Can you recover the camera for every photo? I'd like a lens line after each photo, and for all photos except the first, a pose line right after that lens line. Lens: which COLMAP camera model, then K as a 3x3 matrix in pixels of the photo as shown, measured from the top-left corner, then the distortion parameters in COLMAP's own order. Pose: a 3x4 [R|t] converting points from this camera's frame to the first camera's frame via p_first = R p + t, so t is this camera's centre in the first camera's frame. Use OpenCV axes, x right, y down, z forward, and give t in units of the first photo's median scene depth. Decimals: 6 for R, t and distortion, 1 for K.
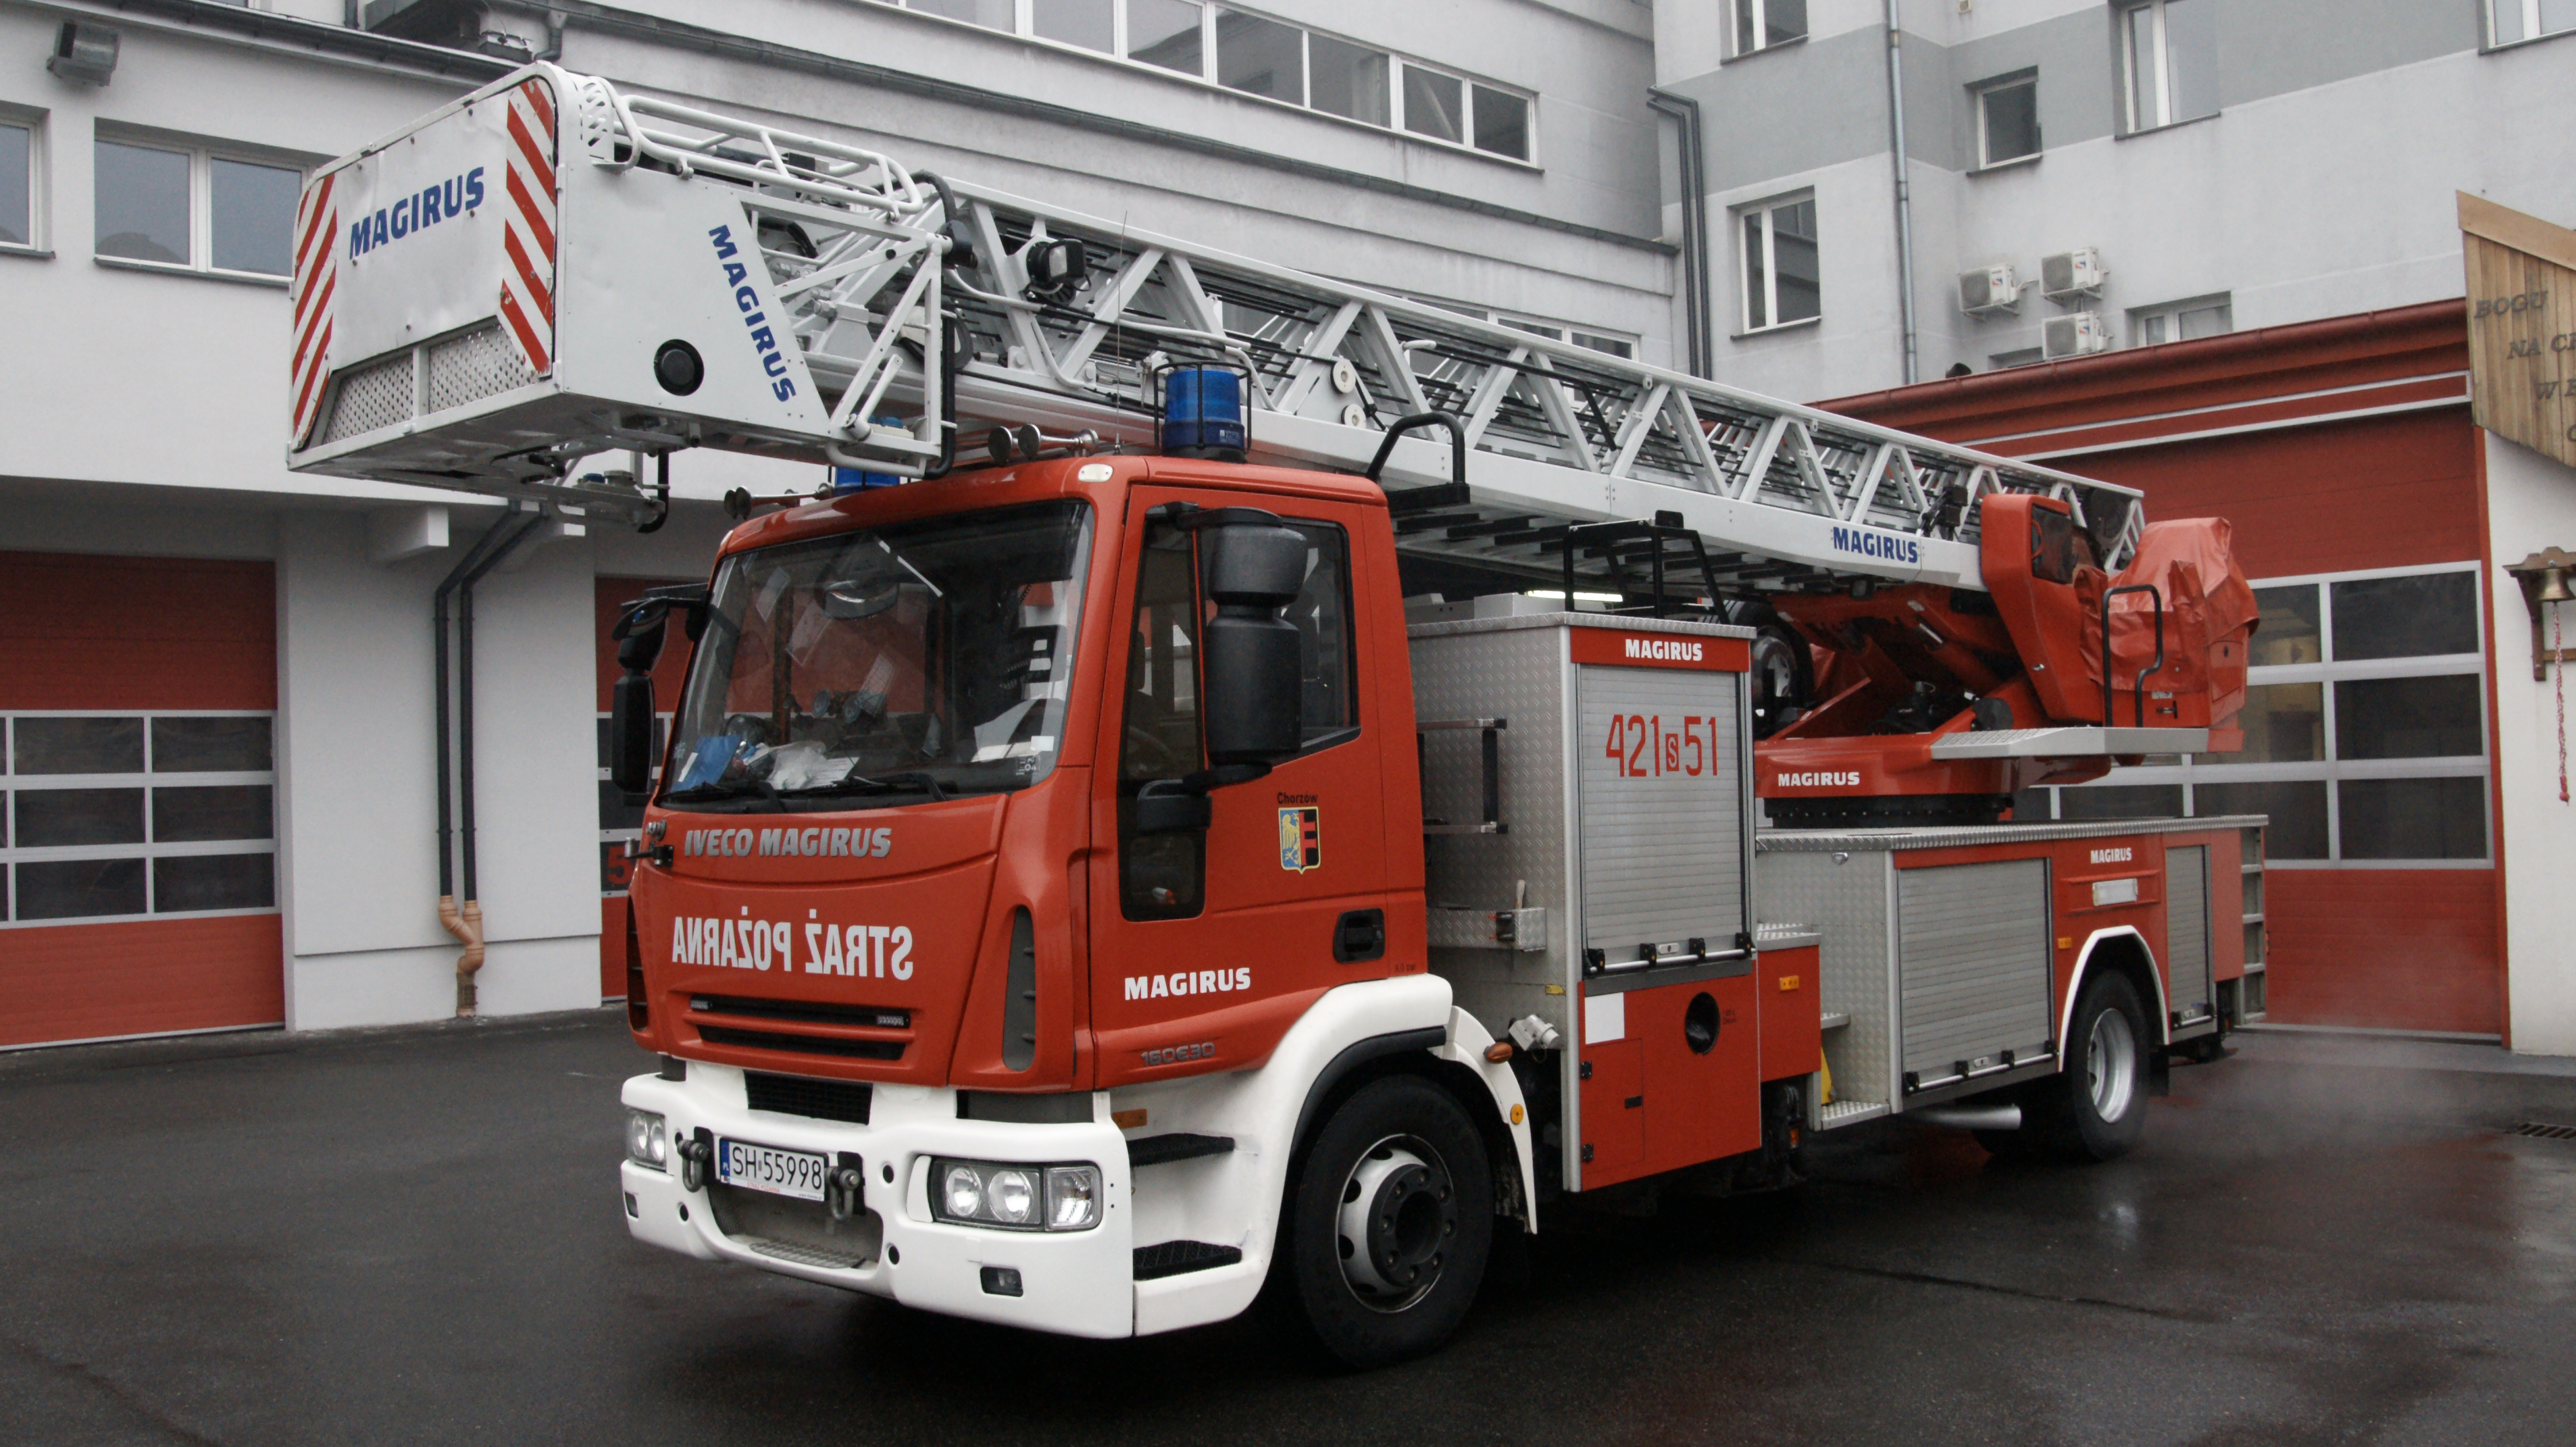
lens RADIAL K [[2392.2, 0, 1288.0], [0, 2392.2, 723.5], [0, 0, 1]] dist [-0.077584, 0.015999]
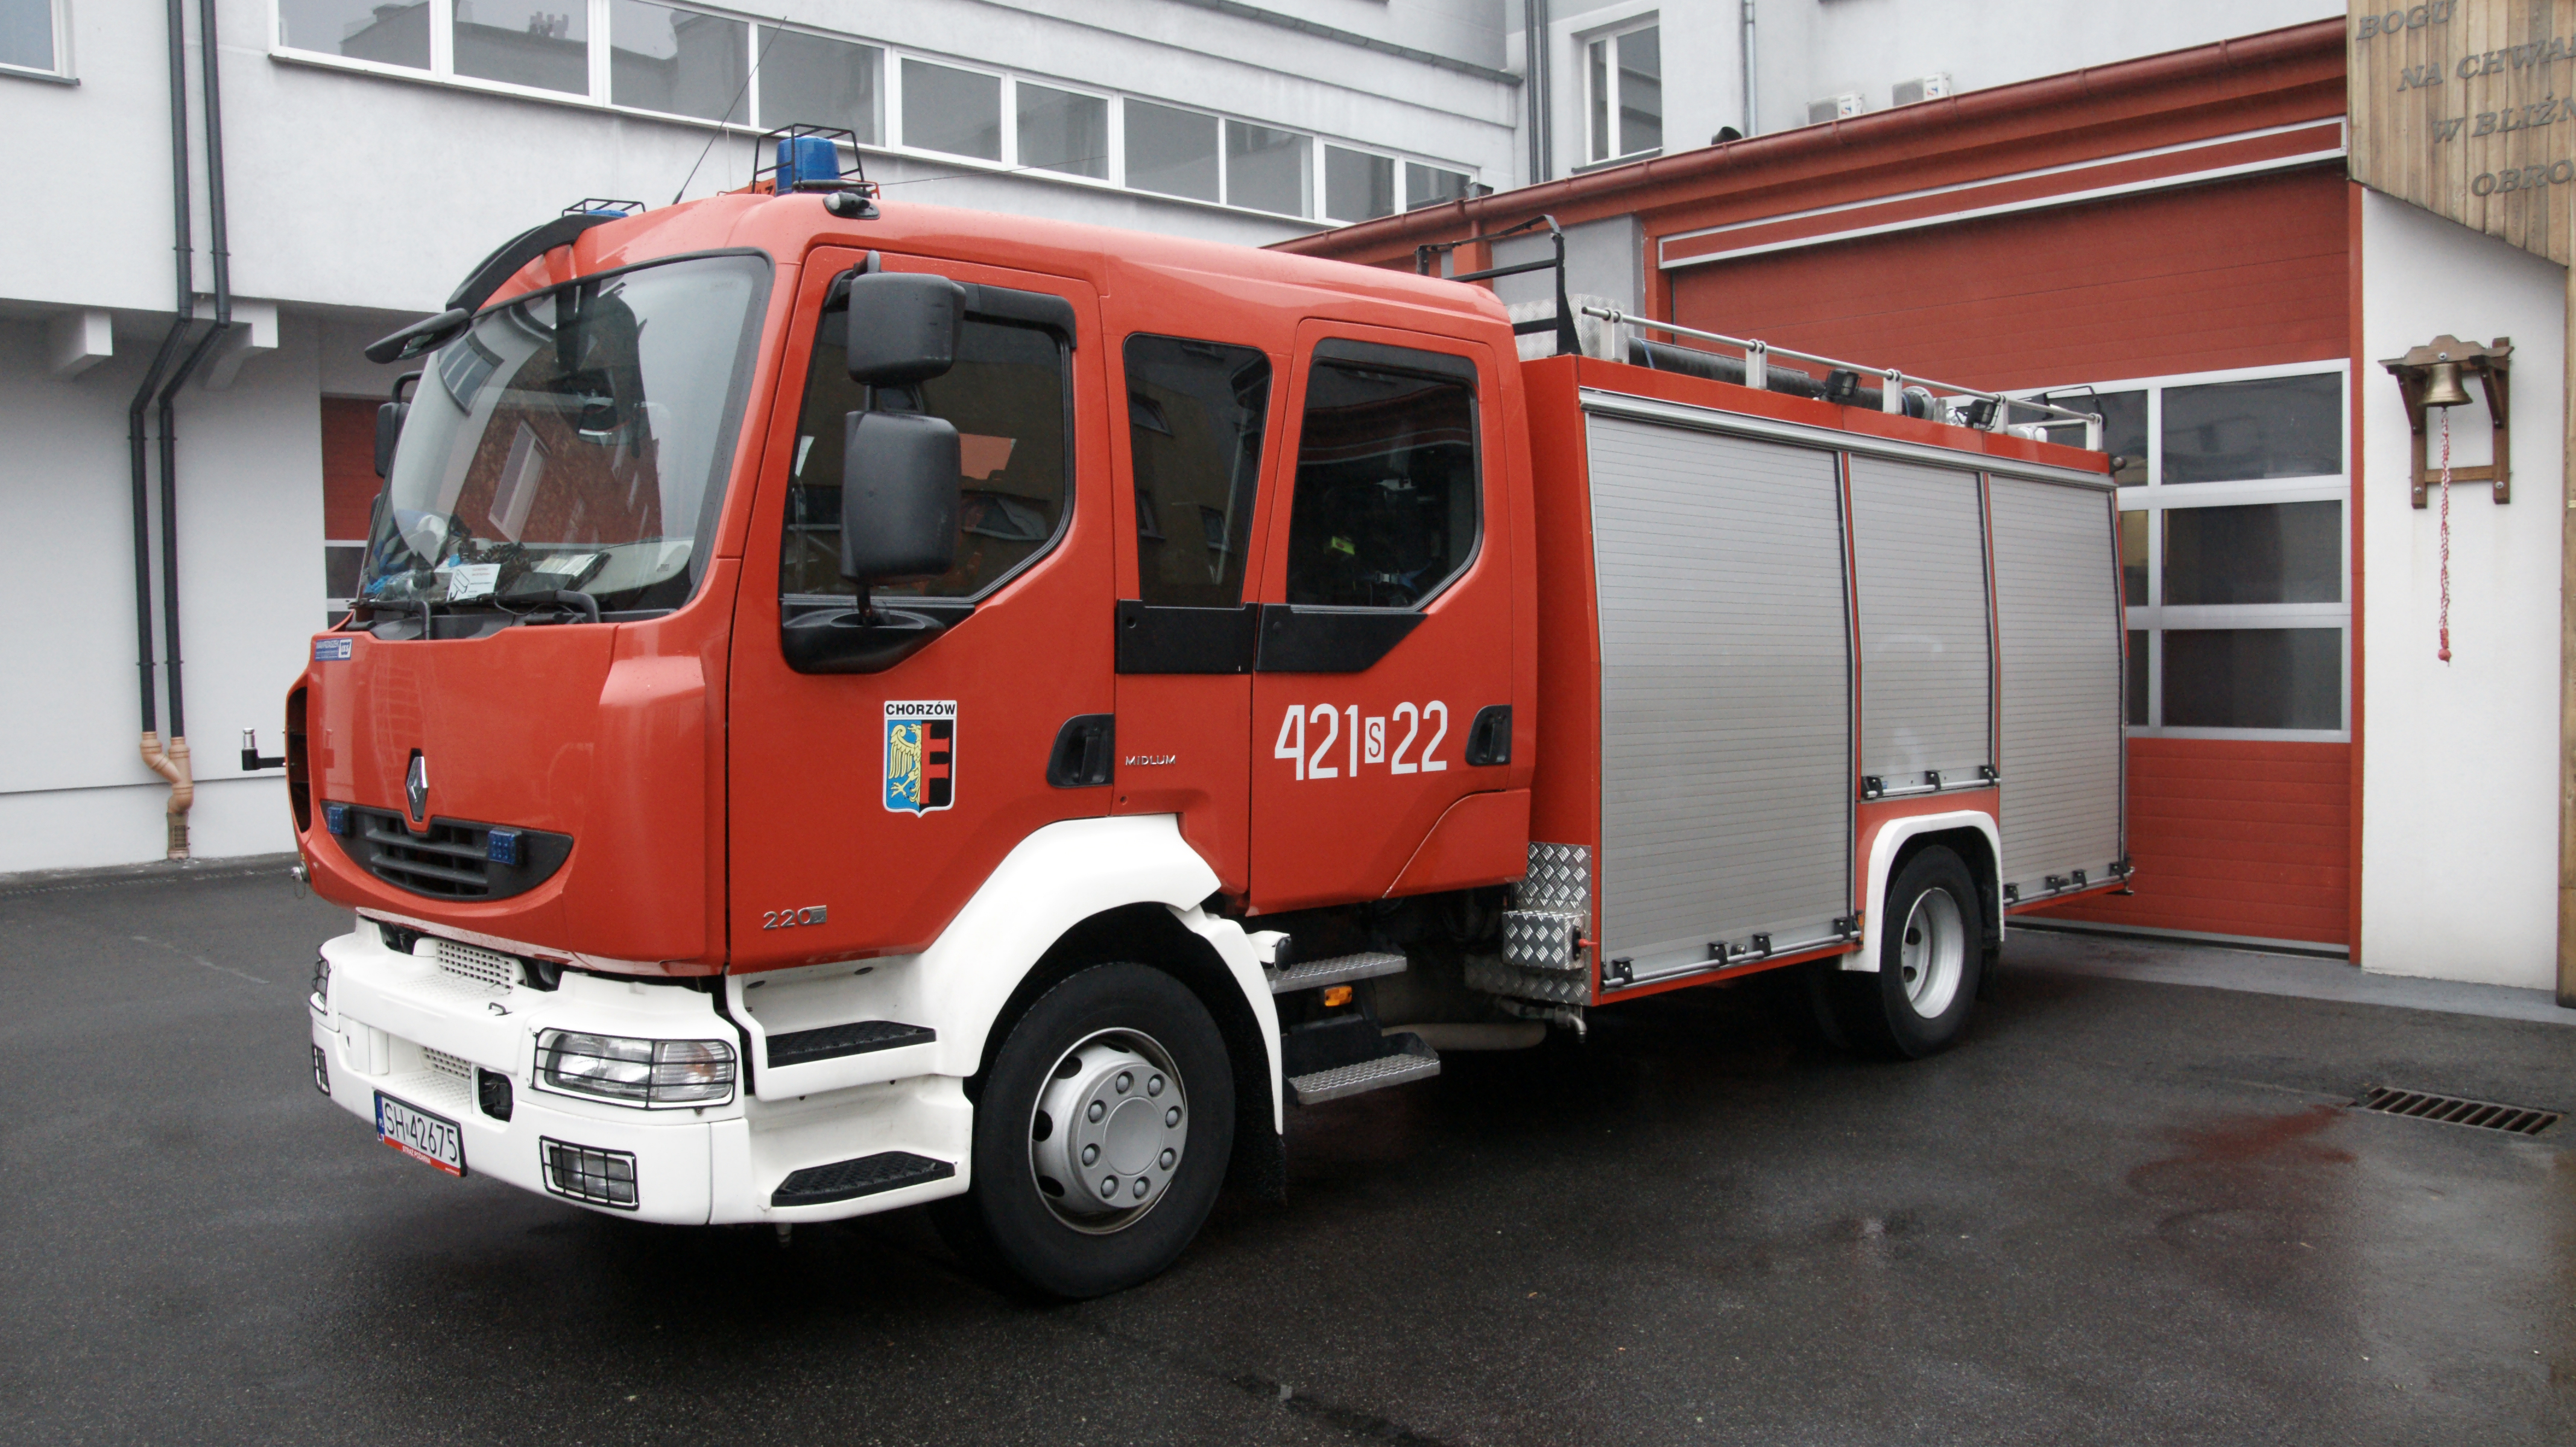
lens RADIAL K [[2023.6, 0, 1288.0], [0, 2023.6, 723.5], [0, 0, 1]] dist [-0.092612, 0.075859]
pose [[0.999845, 0.012597, -0.012266, 0.154654], [-0.011685, 0.997347, 0.071850, 0.010349], [0.013139, -0.071696, 0.997340, 0.309672]]
